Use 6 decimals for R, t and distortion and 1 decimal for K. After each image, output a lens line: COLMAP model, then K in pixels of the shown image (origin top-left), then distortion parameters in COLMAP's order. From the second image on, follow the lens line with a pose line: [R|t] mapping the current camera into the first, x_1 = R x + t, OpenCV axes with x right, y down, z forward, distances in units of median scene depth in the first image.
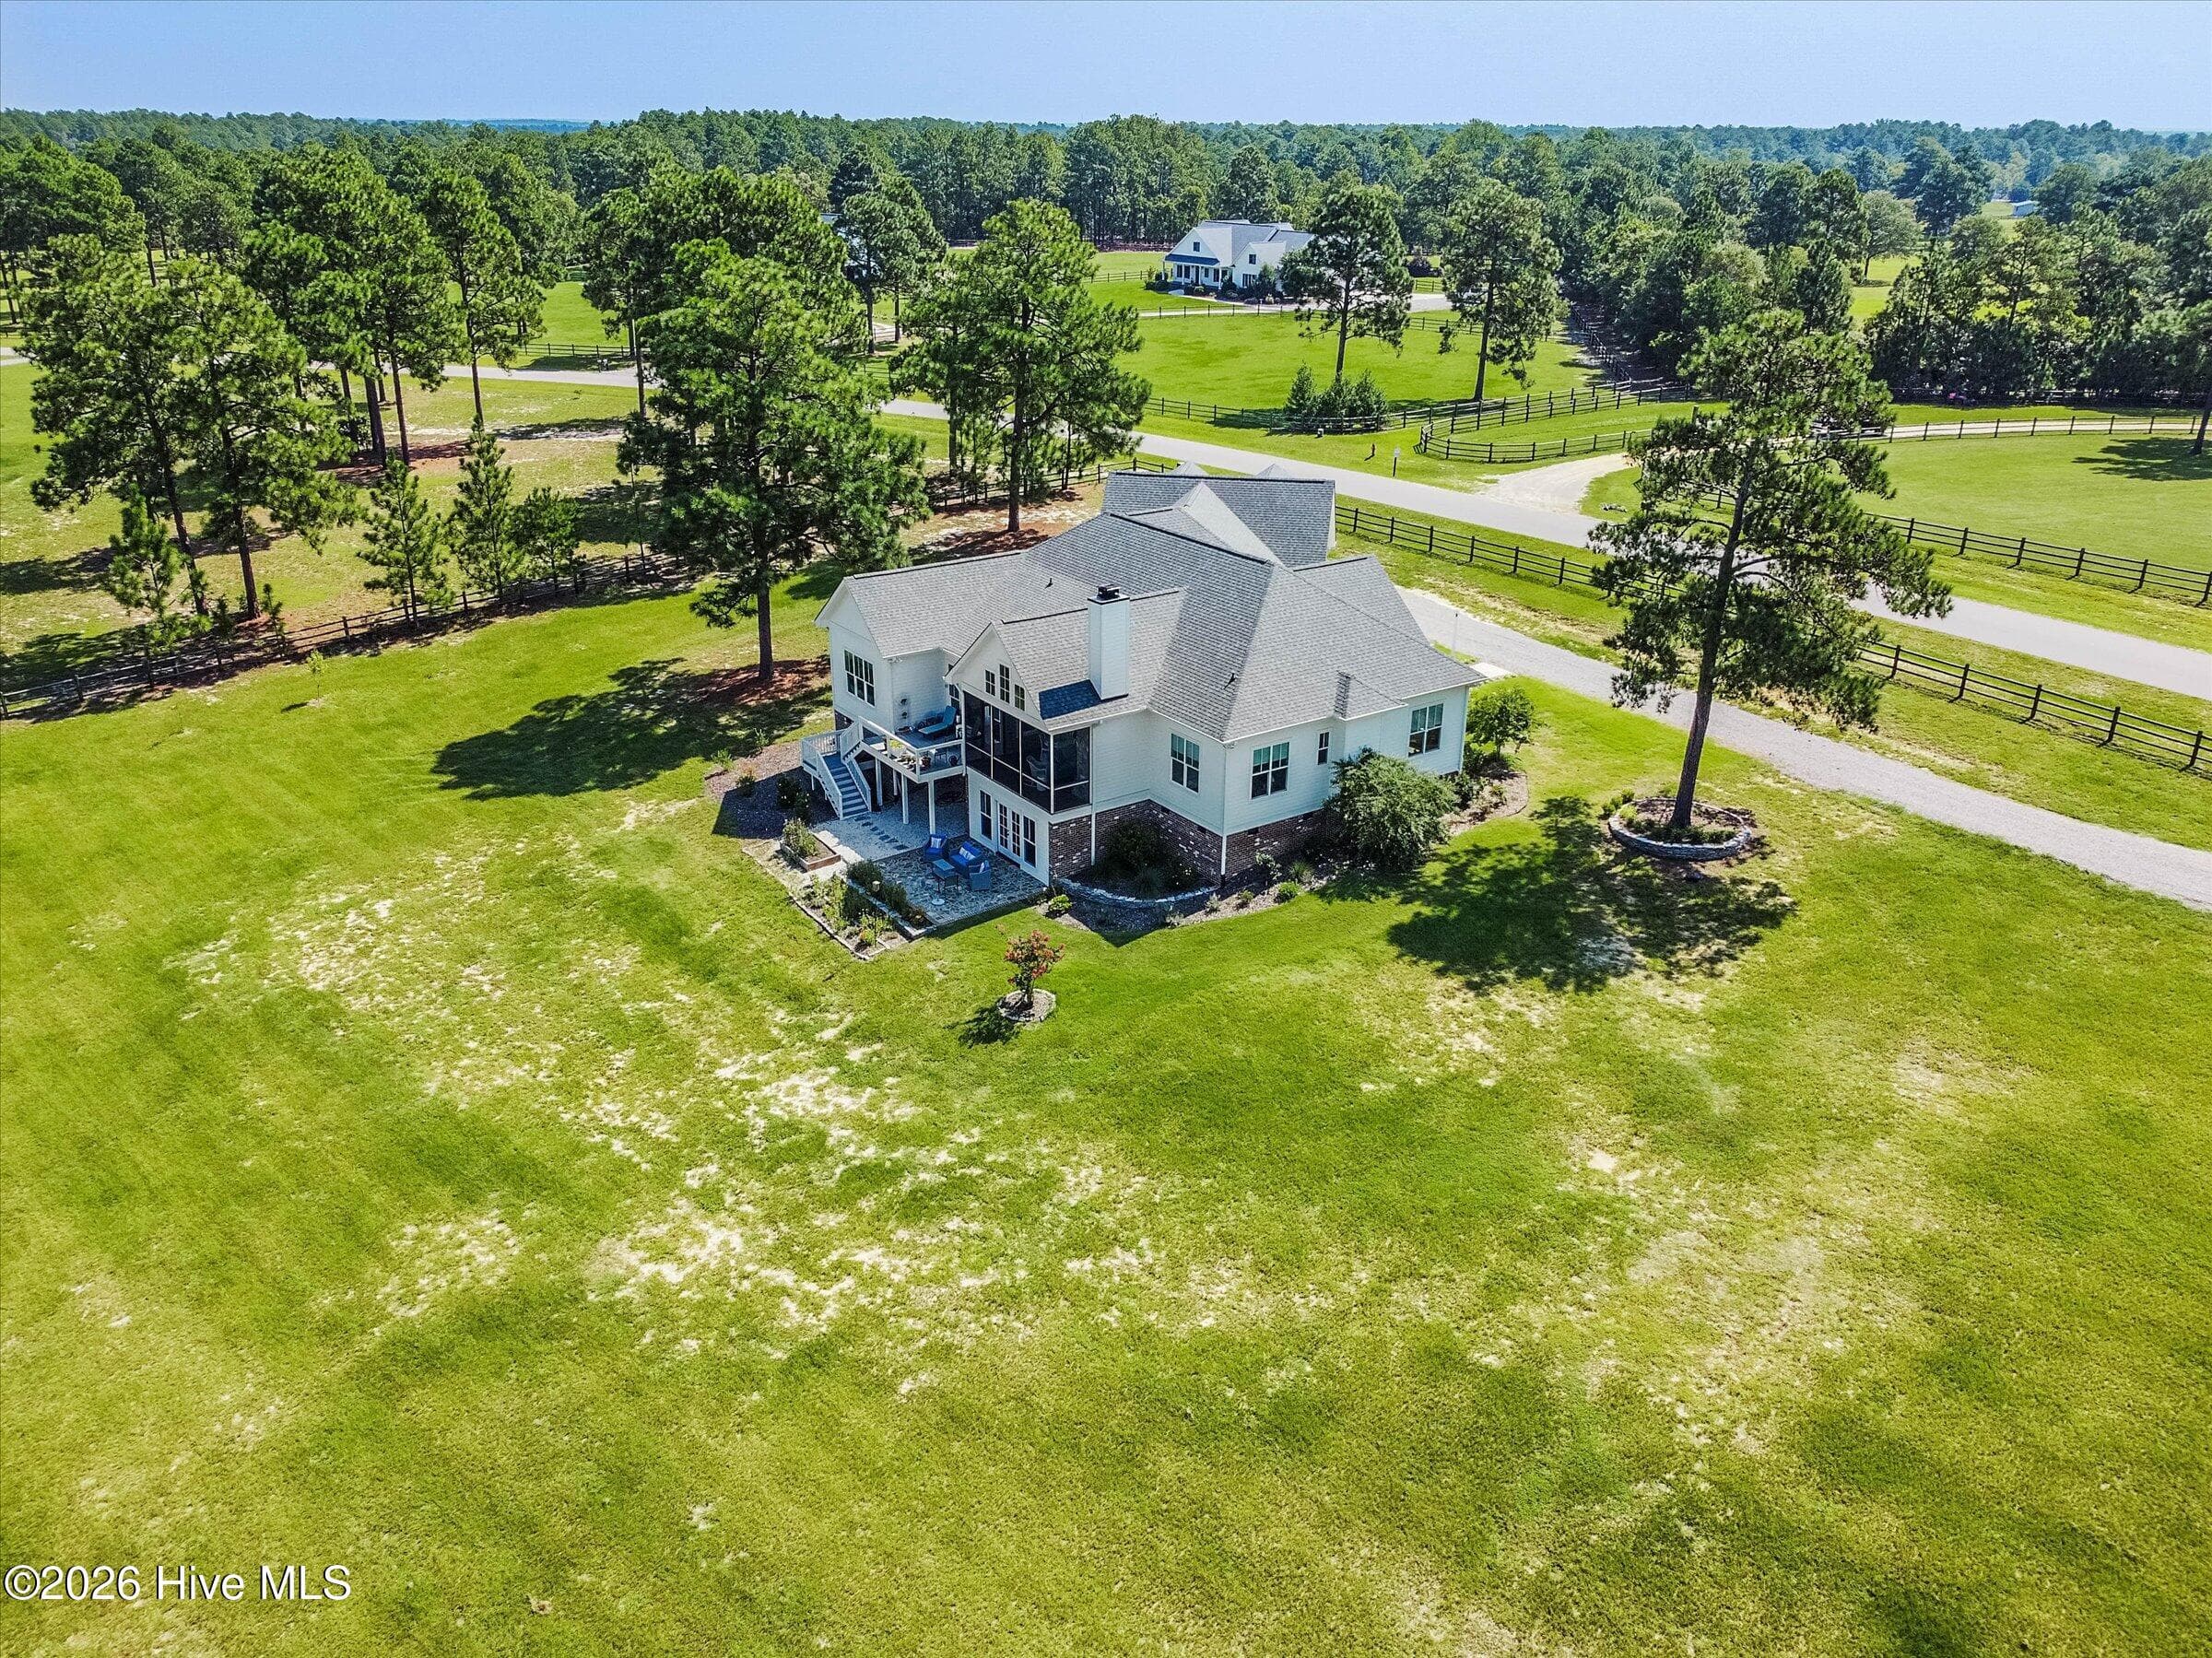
lens RADIAL K [[1685.5, 0, 1099.9], [0, 1685.5, 837.5], [0, 0, 1]] dist [-0.001842, -0.001481]
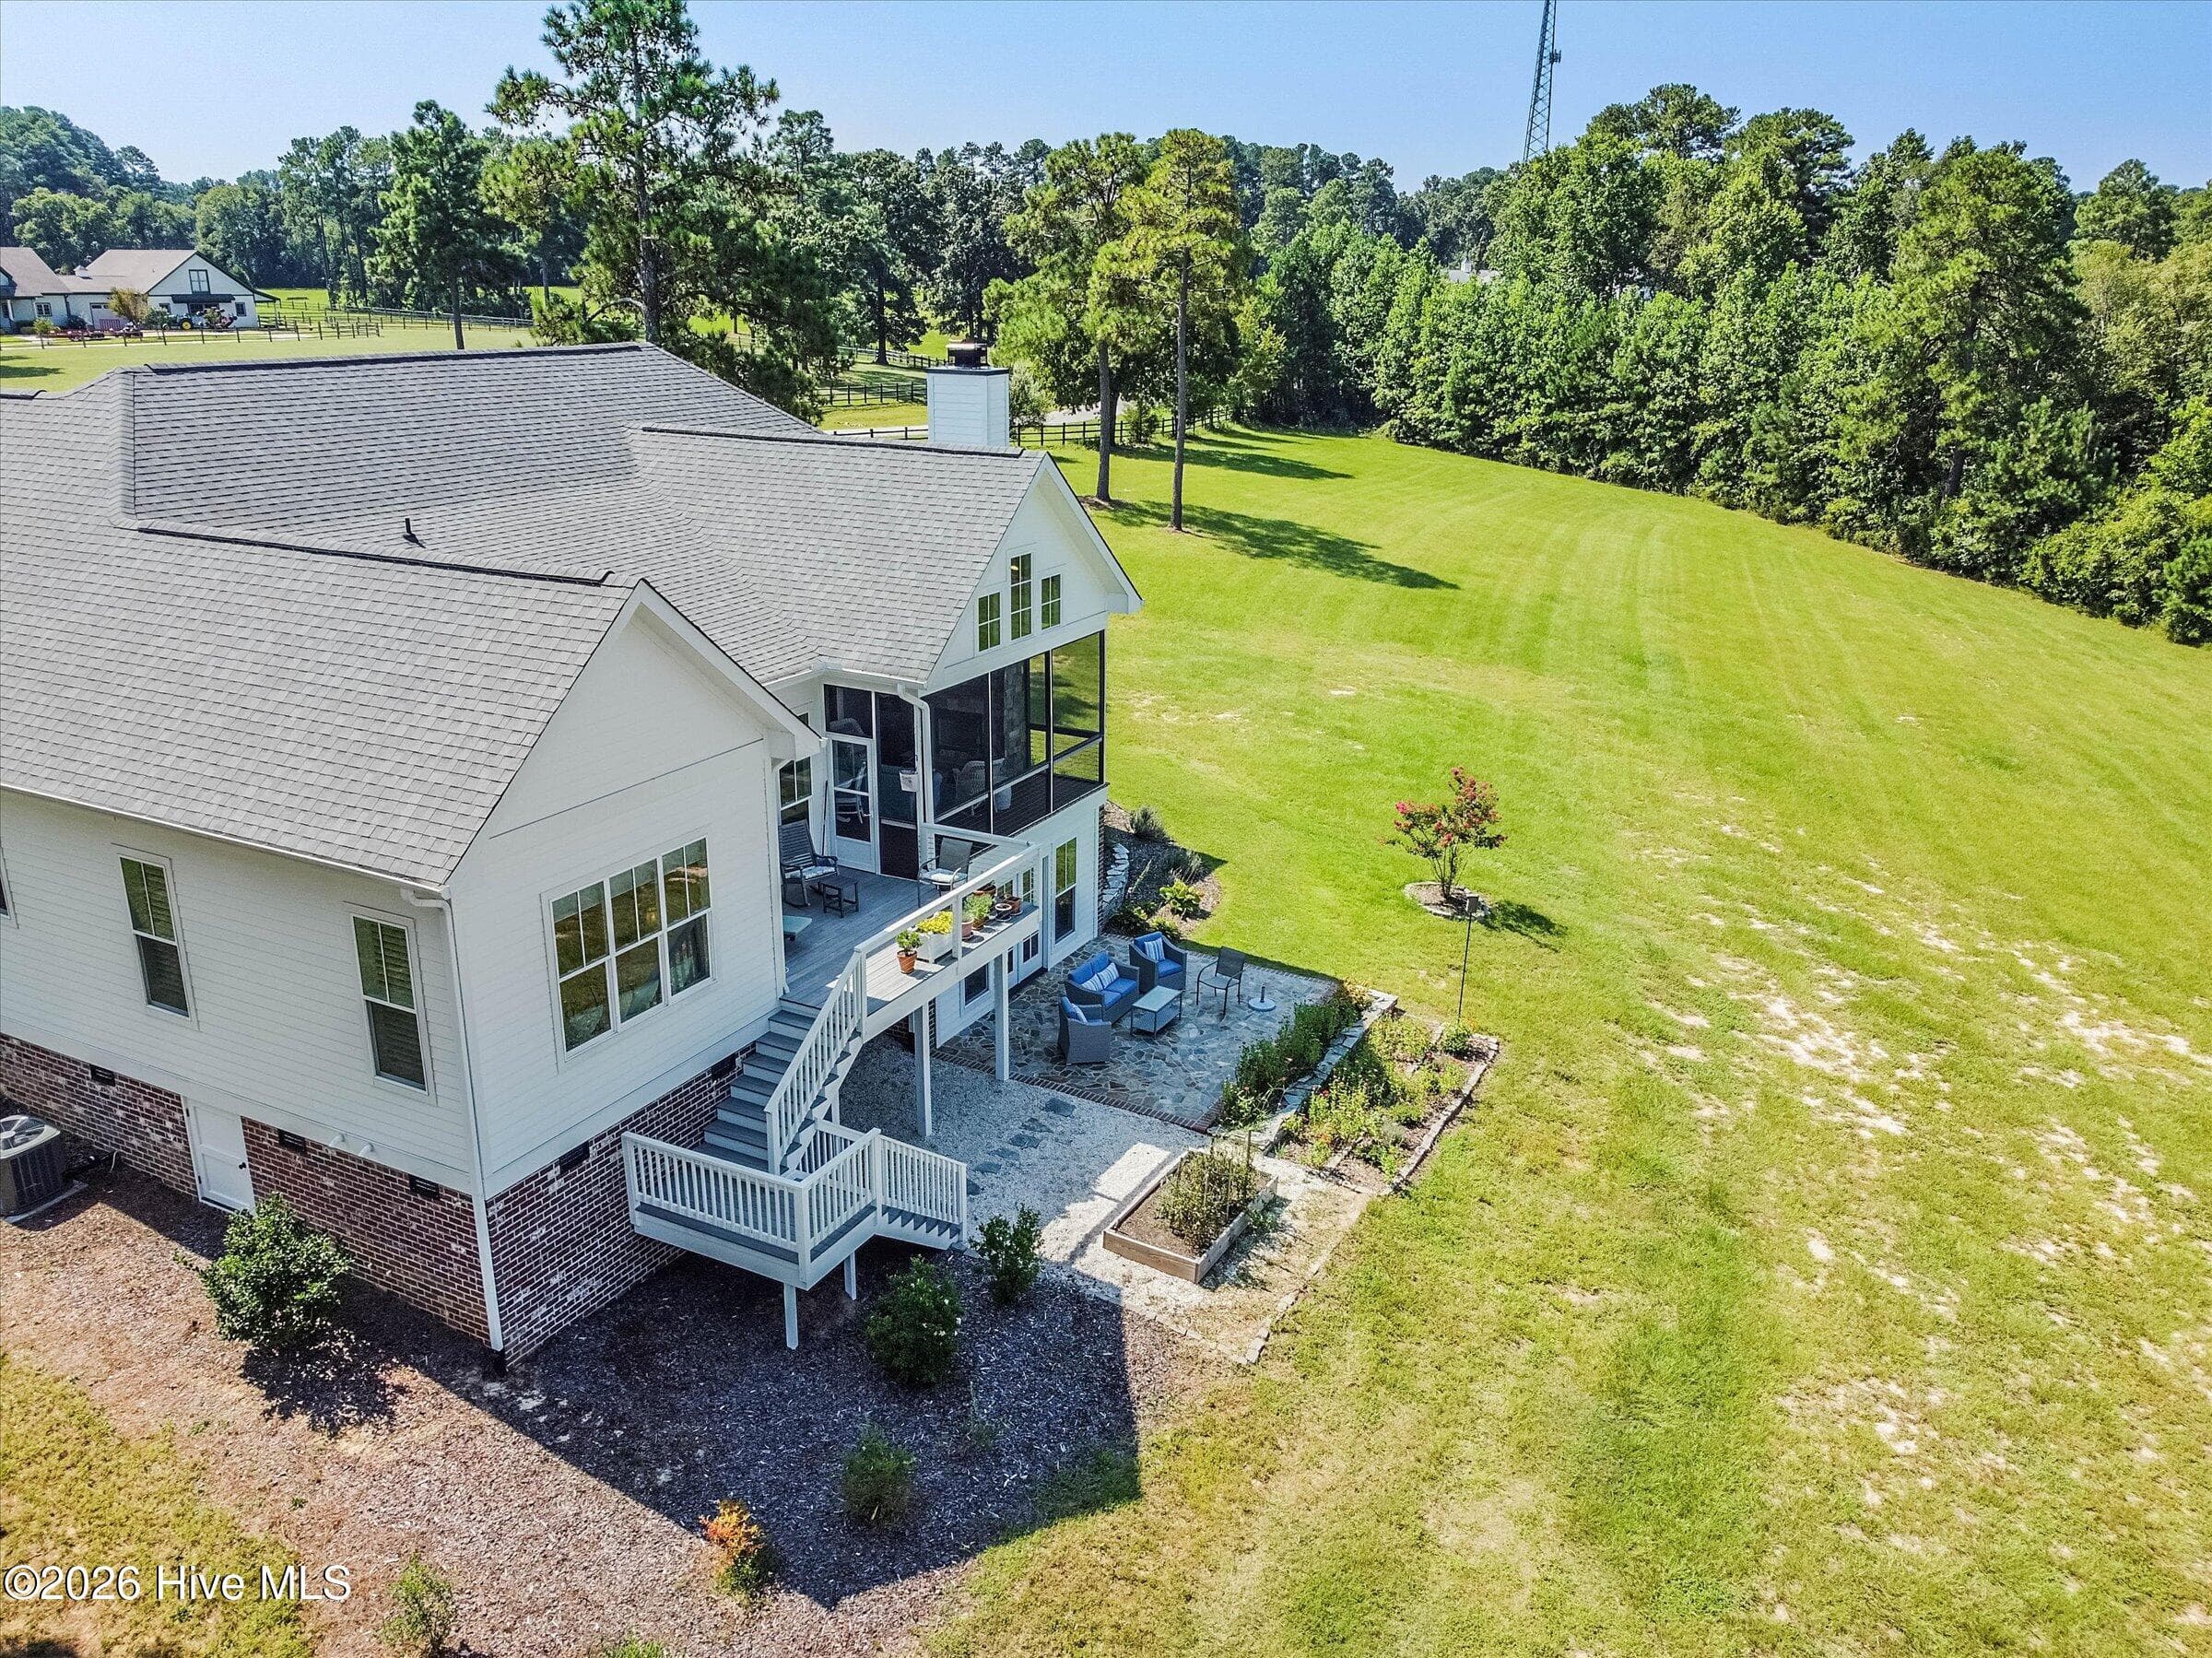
lens RADIAL K [[1685.5, 0, 1099.2], [0, 1685.5, 821.6], [0, 0, 1]] dist [-0.001842, -0.001481]
pose [[-0.463682, -0.285231, 0.838834, -0.466424], [0.334801, 0.820158, 0.463949, -0.246134], [-0.820309, 0.495967, -0.284797, 1.147543]]
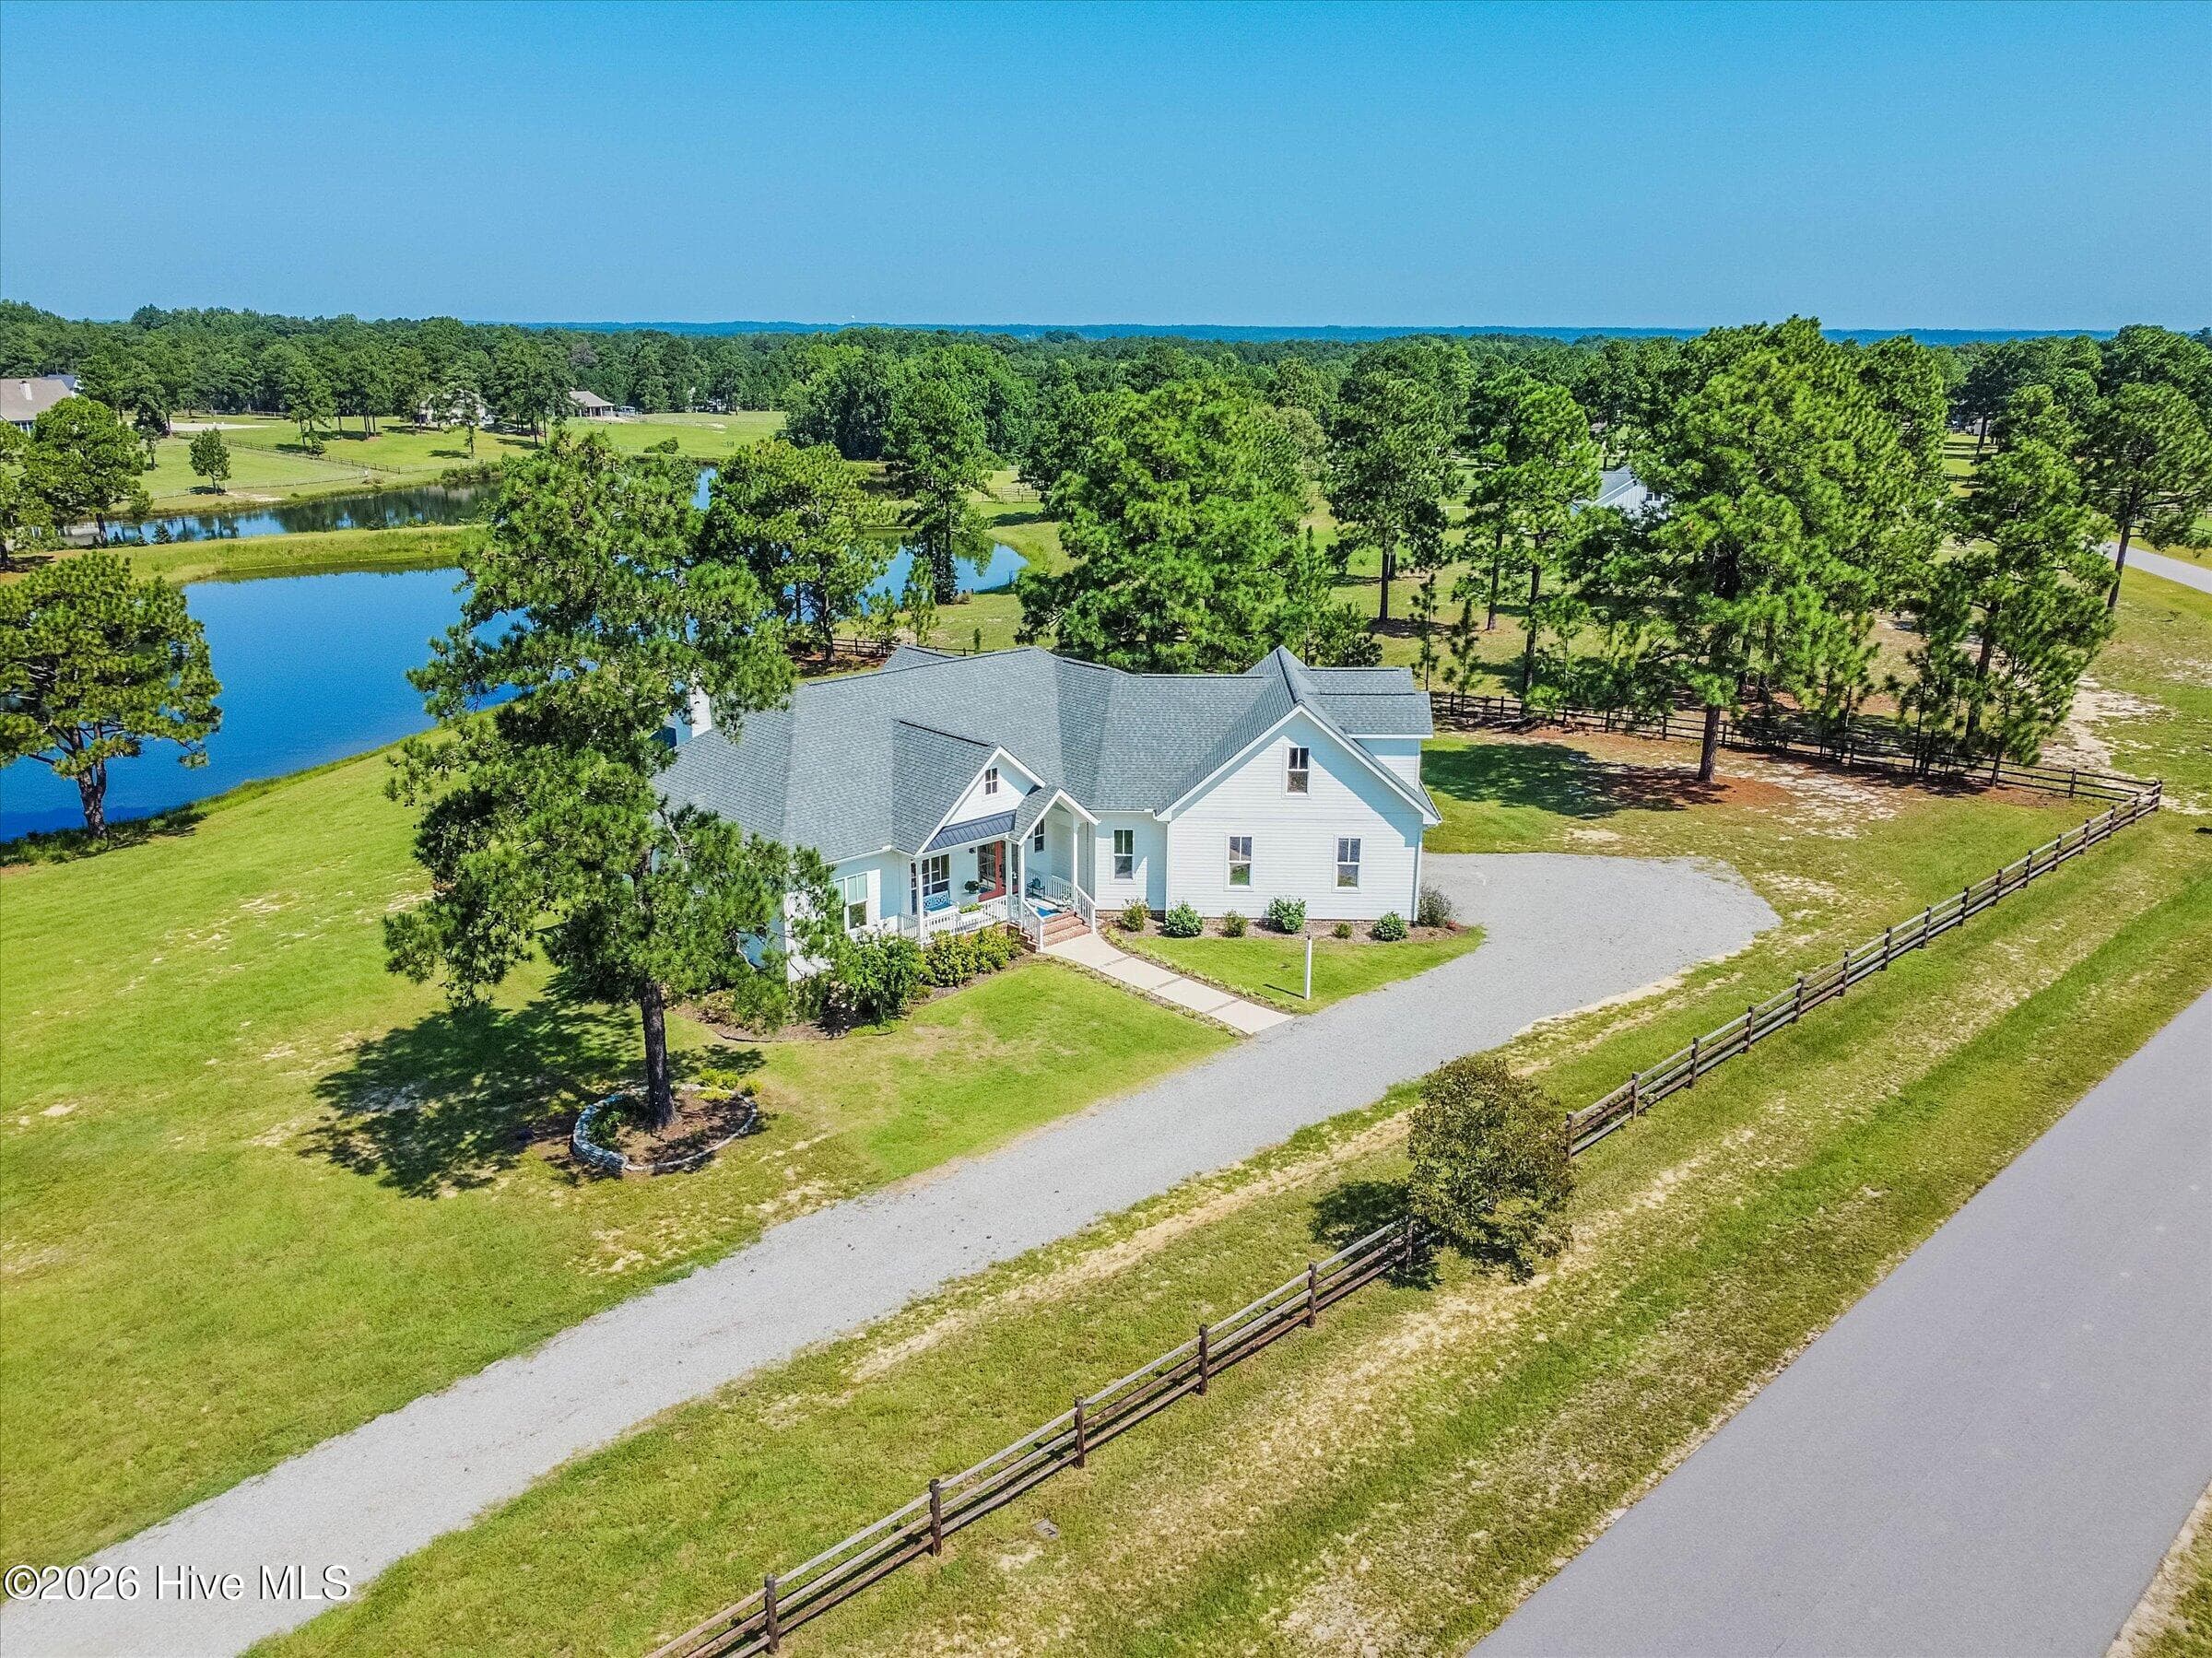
lens RADIAL K [[1685.5, 0, 1101.0], [0, 1685.5, 824.2], [0, 0, 1]] dist [-0.001842, -0.001481]
pose [[0.150999, 0.275845, -0.949268, 1.069854], [-0.390307, 0.898894, 0.199121, -0.356414], [0.908218, 0.340439, 0.243396, 0.985388]]
